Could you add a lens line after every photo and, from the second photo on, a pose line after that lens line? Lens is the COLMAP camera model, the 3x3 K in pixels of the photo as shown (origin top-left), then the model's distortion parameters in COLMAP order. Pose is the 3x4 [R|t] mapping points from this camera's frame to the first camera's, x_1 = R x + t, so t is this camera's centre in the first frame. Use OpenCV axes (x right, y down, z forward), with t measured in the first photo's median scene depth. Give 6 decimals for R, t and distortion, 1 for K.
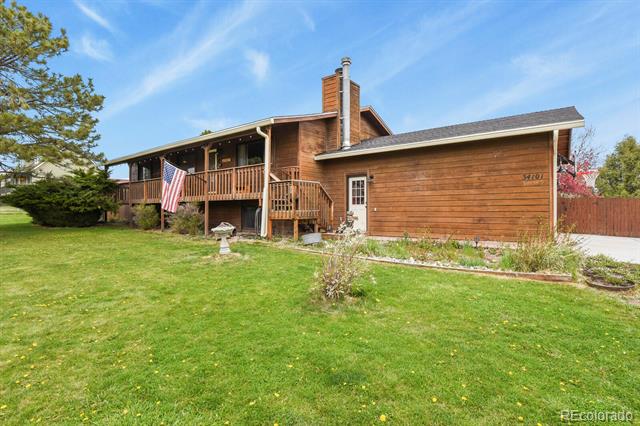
lens RADIAL K [[311.1, 0, 319.4], [0, 311.1, 210.7], [0, 0, 1]] dist [-0.006154, -0.003797]
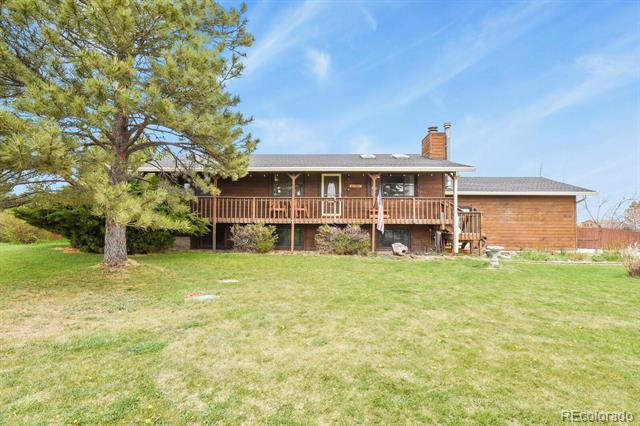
lens RADIAL K [[311.1, 0, 319.1], [0, 311.1, 215.6], [0, 0, 1]] dist [-0.006154, -0.003797]
pose [[0.822883, 0.026823, 0.567577, -1.298302], [-0.011130, 0.999454, -0.031096, -0.027108], [-0.568102, 0.019271, 0.822733, 0.212939]]
